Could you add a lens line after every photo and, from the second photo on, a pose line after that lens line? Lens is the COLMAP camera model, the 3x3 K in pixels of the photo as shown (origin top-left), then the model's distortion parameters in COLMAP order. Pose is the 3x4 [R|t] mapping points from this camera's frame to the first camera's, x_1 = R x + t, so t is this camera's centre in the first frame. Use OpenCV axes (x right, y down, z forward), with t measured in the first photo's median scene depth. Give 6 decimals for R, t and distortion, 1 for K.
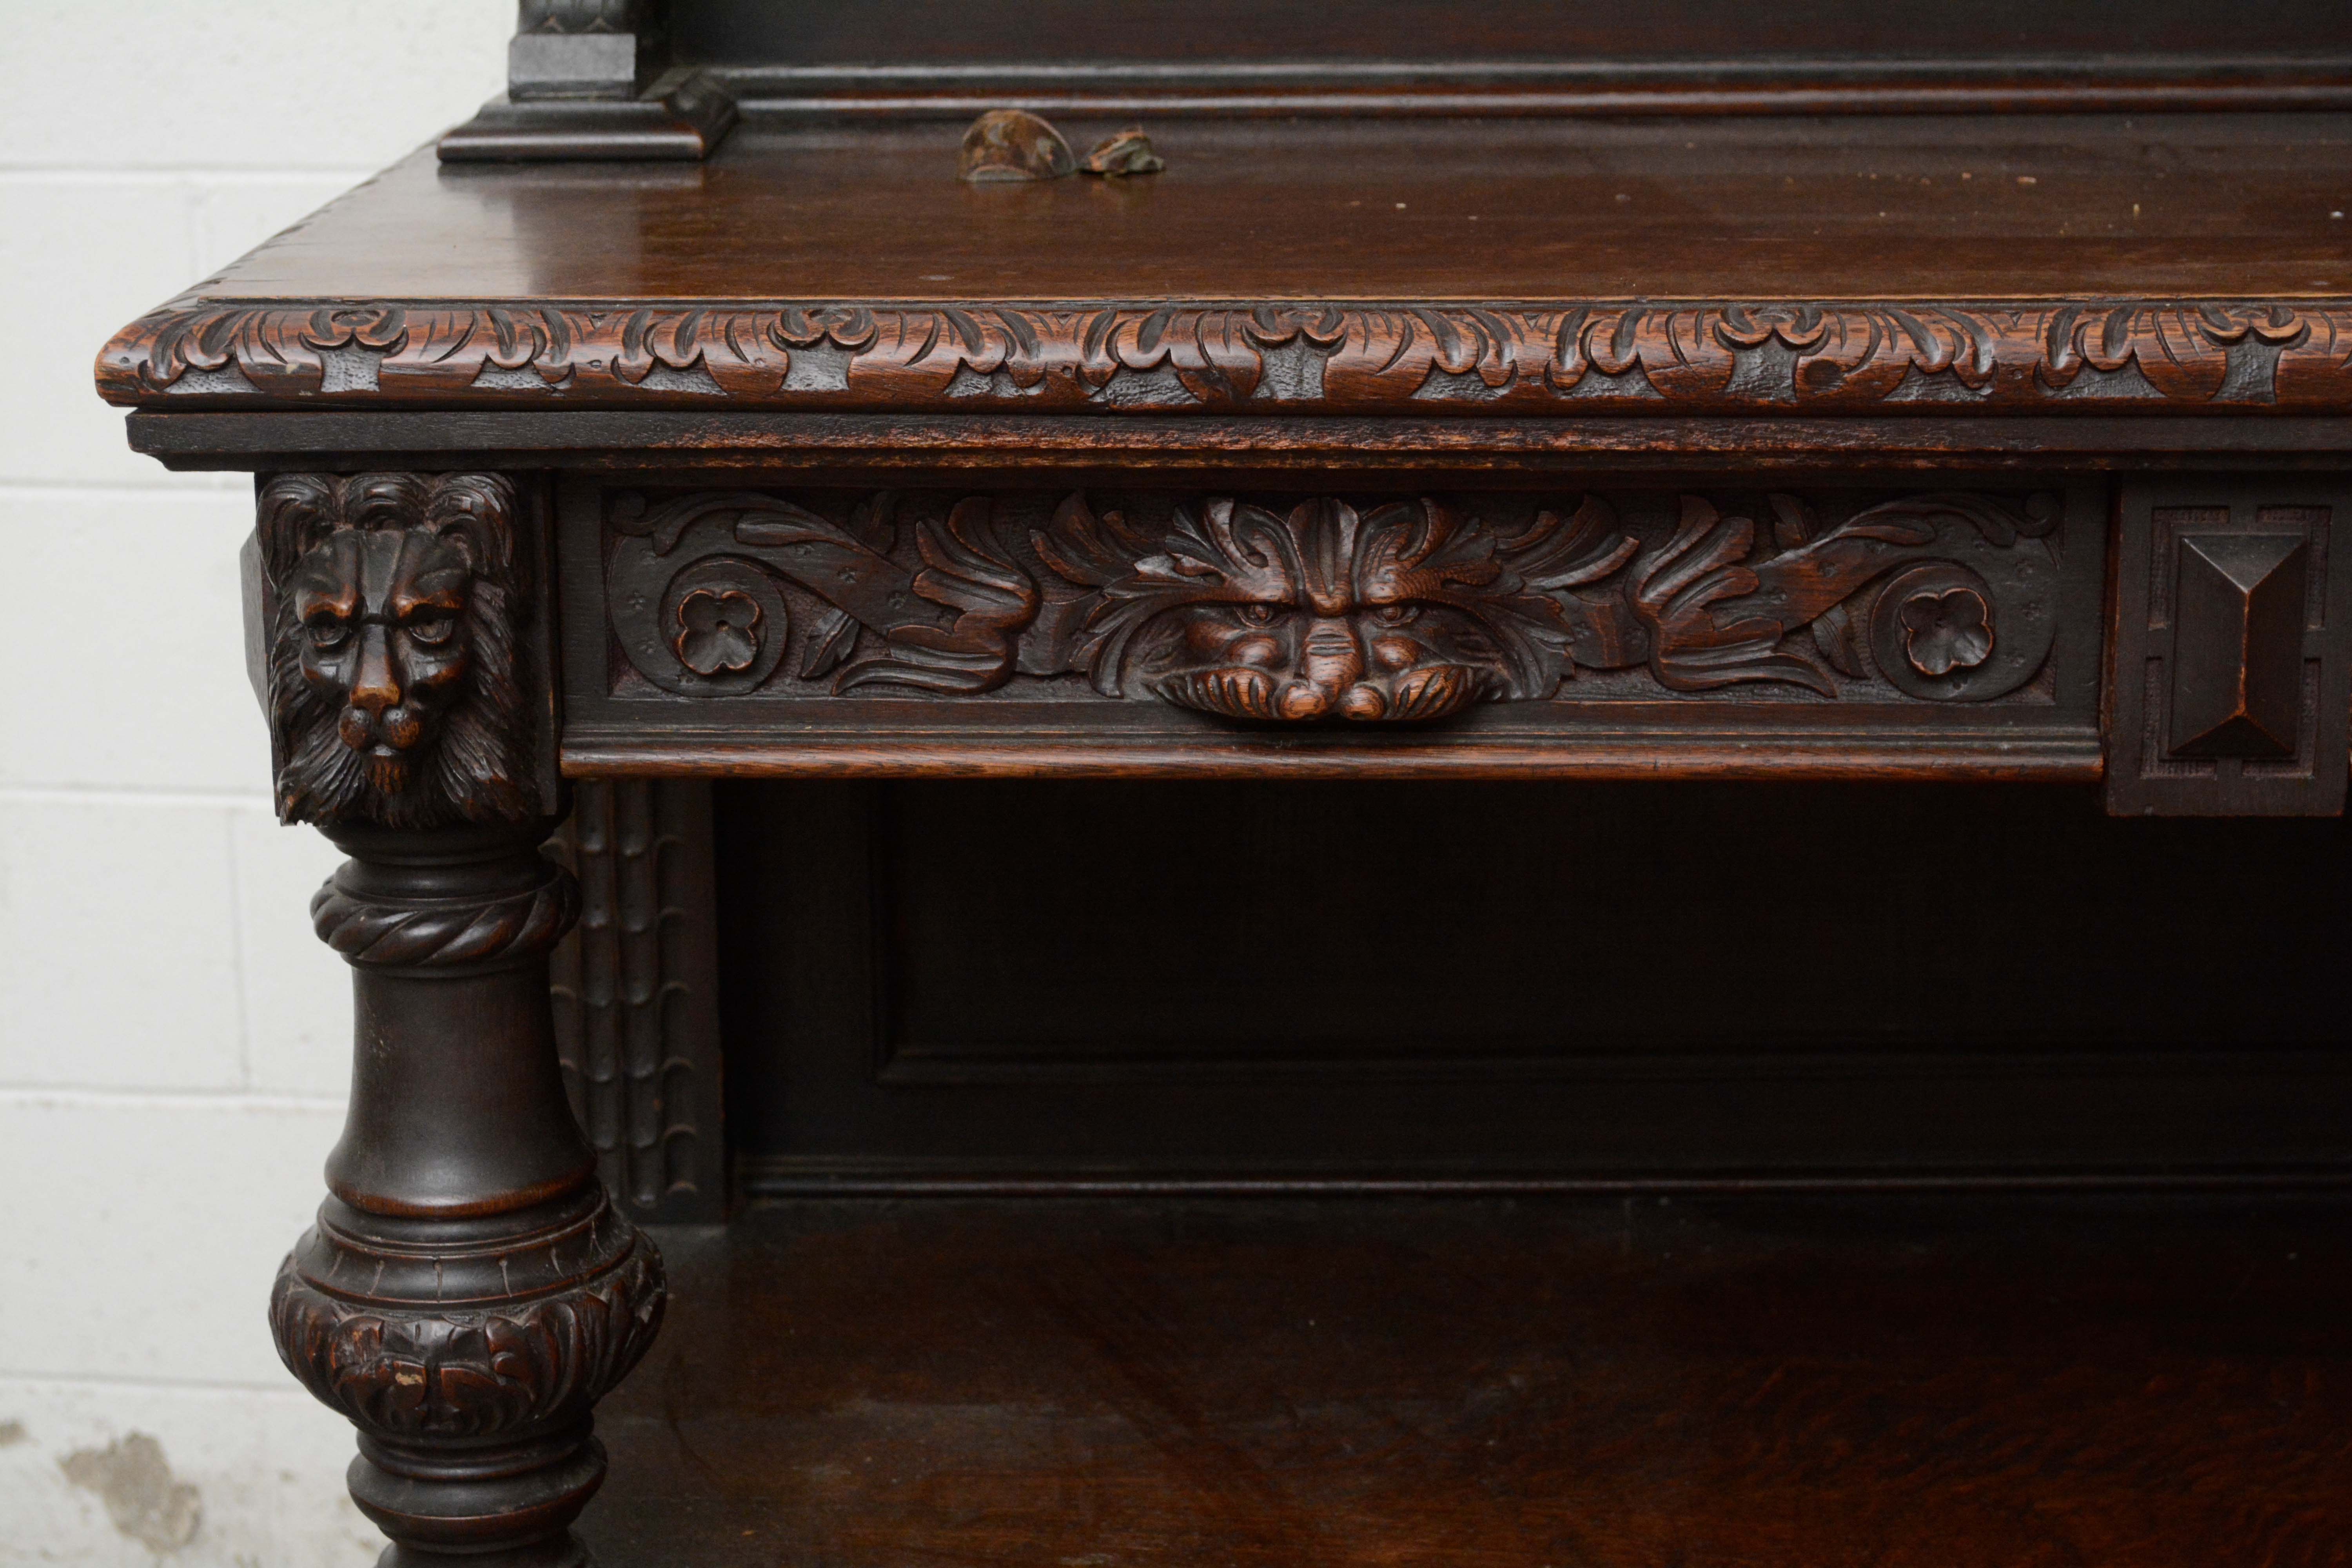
lens RADIAL K [[4262.7, 0, 1171.5], [0, 4262.7, 778.8], [0, 0, 1]] dist [0.003007, 0.000000]
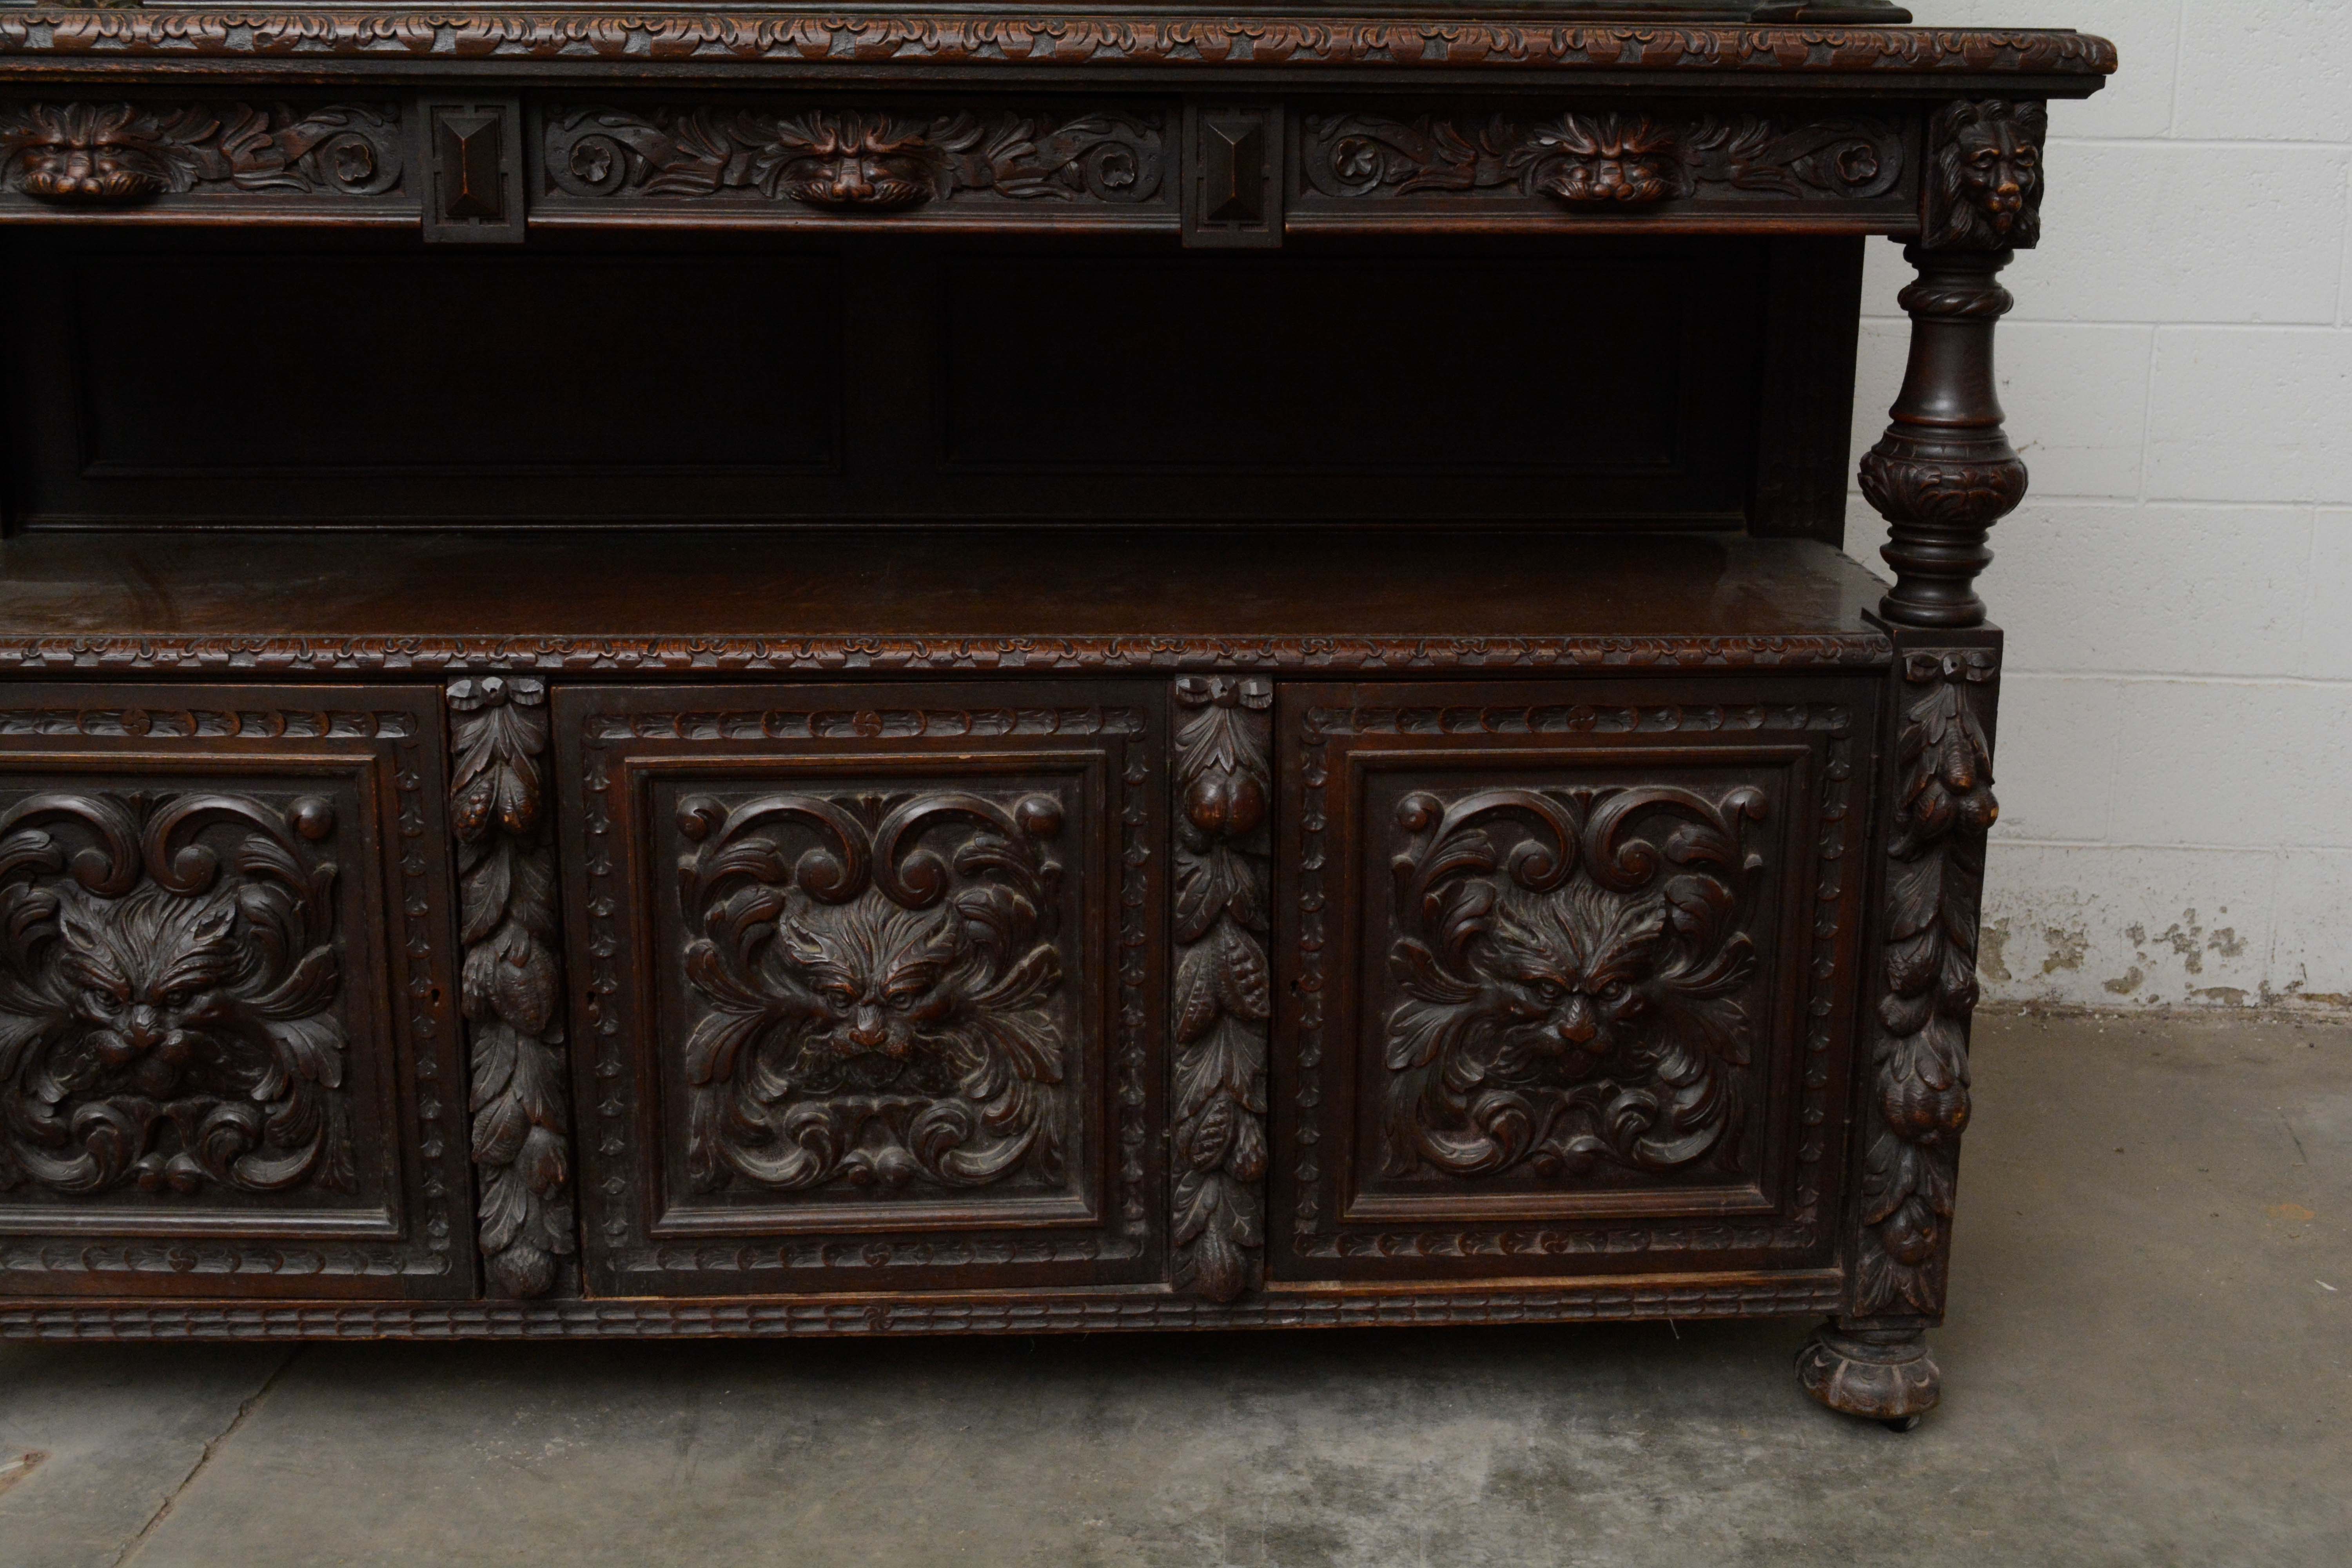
lens RADIAL K [[2747.5, 0, 1173.6], [0, 2747.5, 762.6], [0, 0, 1]] dist [-0.041062, 0.000000]
pose [[0.998102, 0.000168, 0.061585, 0.561600], [-0.000538, 0.999982, 0.005992, 0.297882], [-0.061583, -0.006013, 0.998084, -0.550297]]
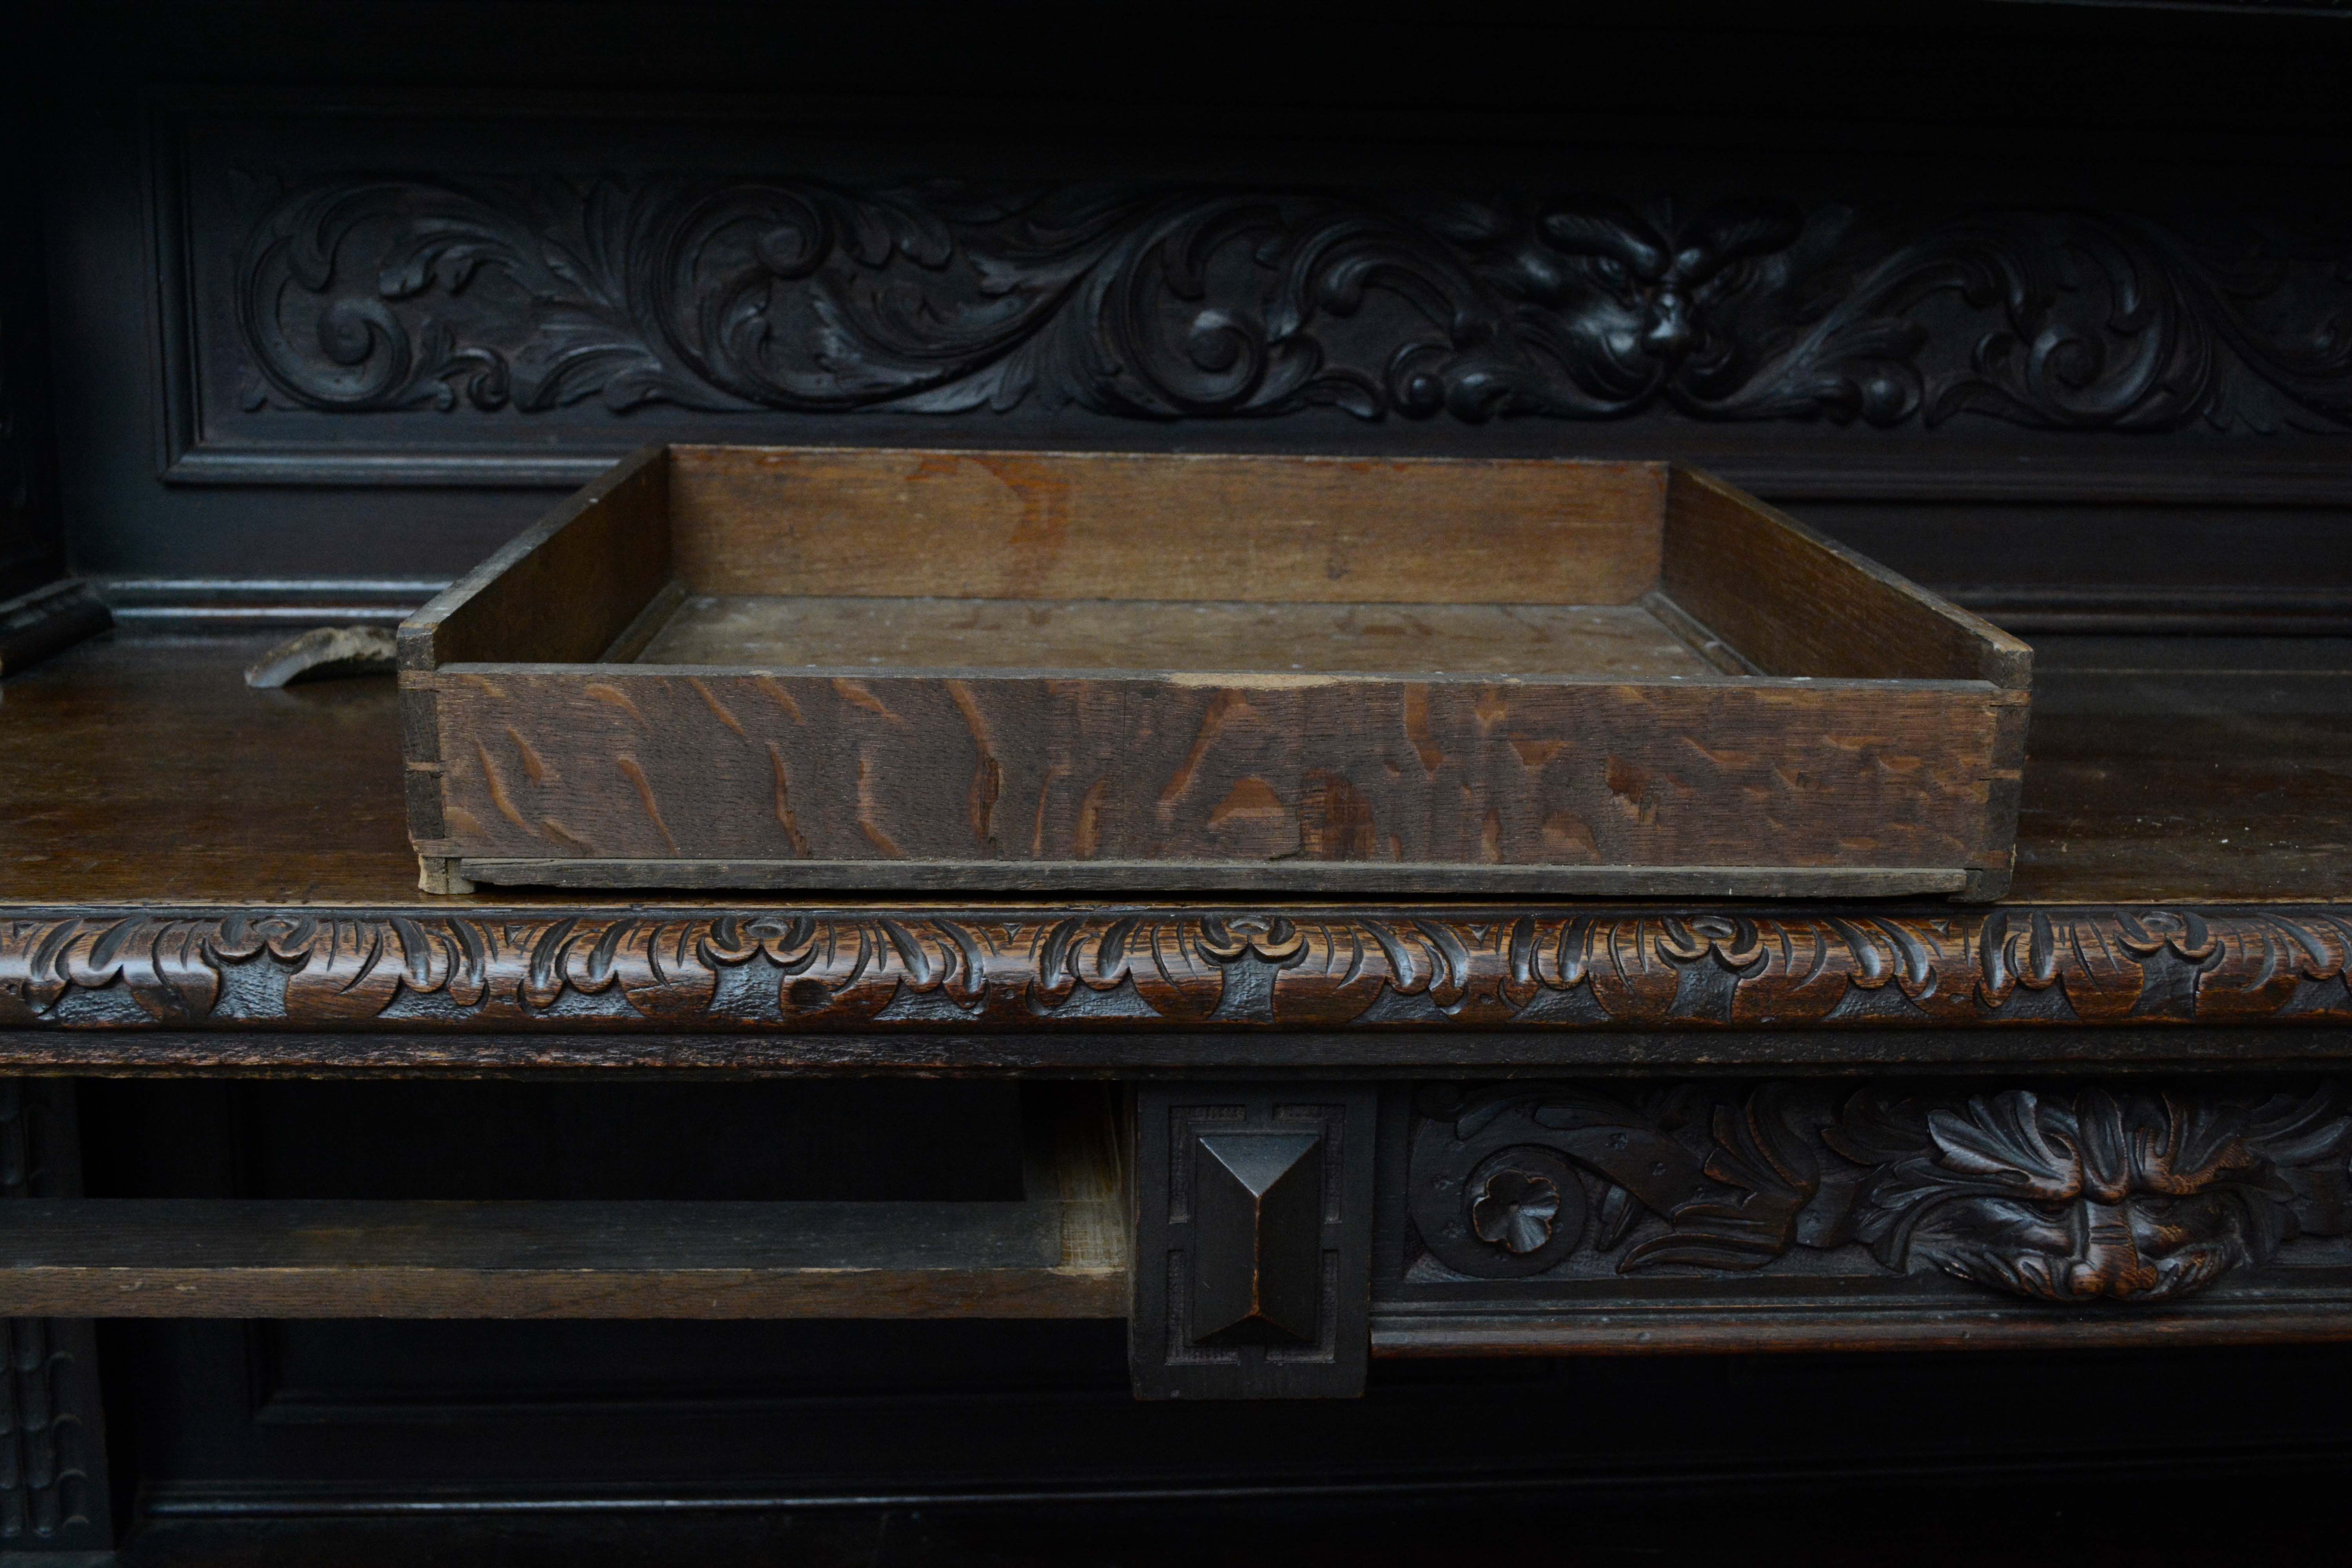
lens RADIAL K [[2435.0, 0, 1159.3], [0, 2435.0, 781.1], [0, 0, 1]] dist [-0.055656, 0.000000]
pose [[0.996585, 0.006269, 0.082330, 0.184805], [-0.003086, 0.999245, -0.038731, -0.120948], [-0.082510, 0.038345, 0.995852, 0.438523]]
